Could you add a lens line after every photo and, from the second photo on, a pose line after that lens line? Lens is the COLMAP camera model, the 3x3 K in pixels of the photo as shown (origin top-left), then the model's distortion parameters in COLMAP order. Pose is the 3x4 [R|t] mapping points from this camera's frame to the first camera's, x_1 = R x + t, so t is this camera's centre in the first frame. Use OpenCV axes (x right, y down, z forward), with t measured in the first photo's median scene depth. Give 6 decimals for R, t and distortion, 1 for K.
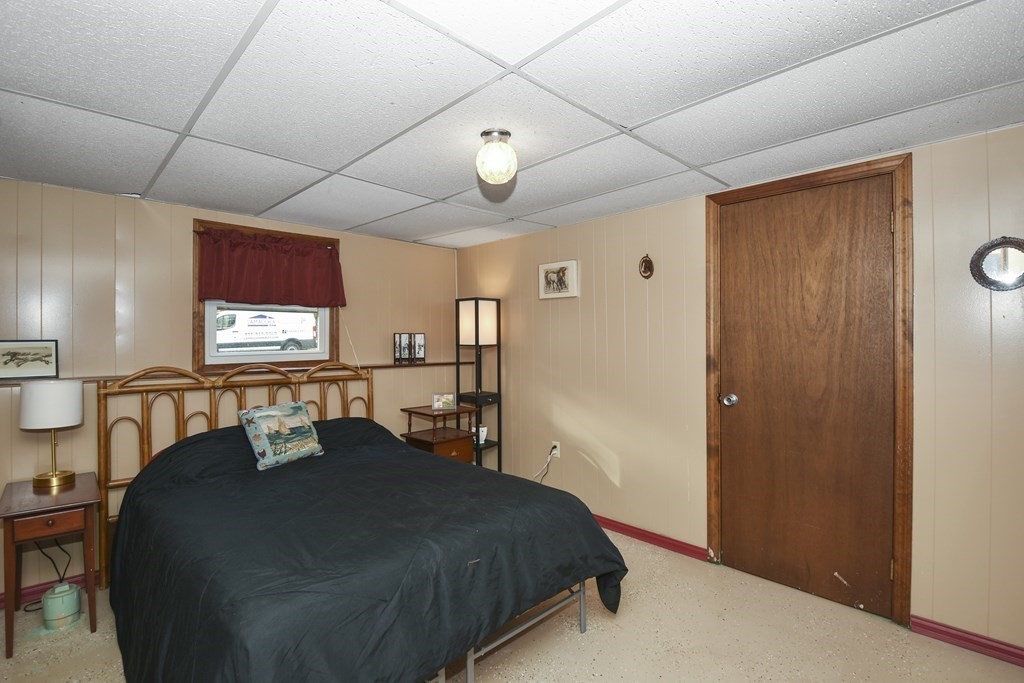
lens RADIAL K [[468.3, 0, 512.0], [0, 468.3, 341.5], [0, 0, 1]] dist [0.001632, 0.000201]
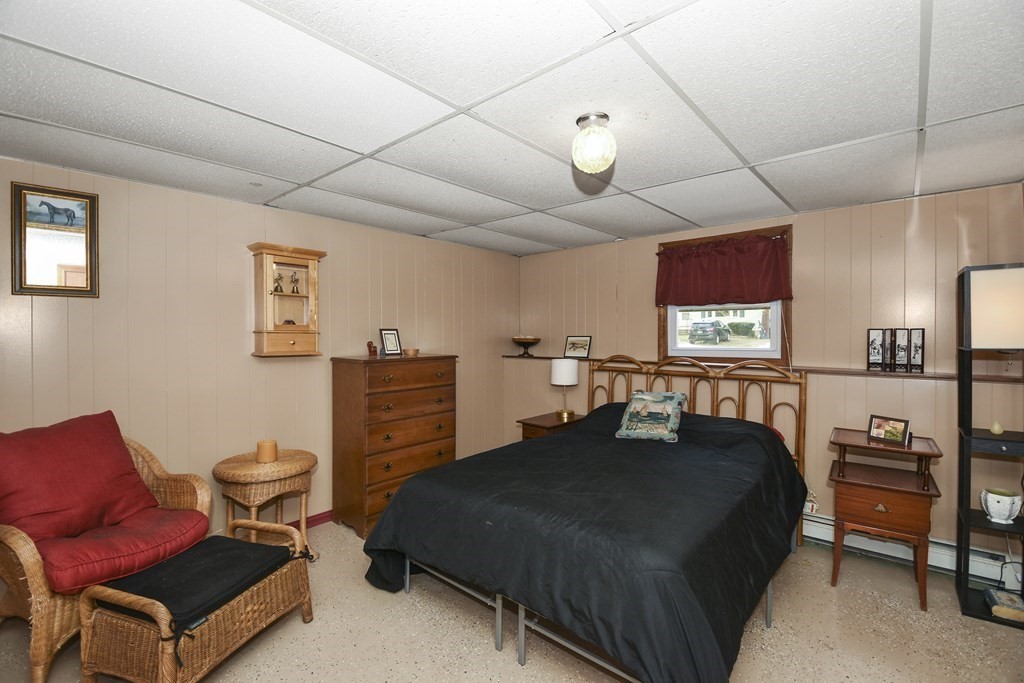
lens RADIAL K [[454.3, 0, 509.8], [0, 454.3, 338.8], [0, 0, 1]] dist [0.015338, -0.022571]
pose [[0.077952, 0.009243, -0.996914, 0.537854], [-0.009277, 0.999920, 0.008545, -0.003871], [0.996914, 0.008582, 0.078032, 0.475312]]
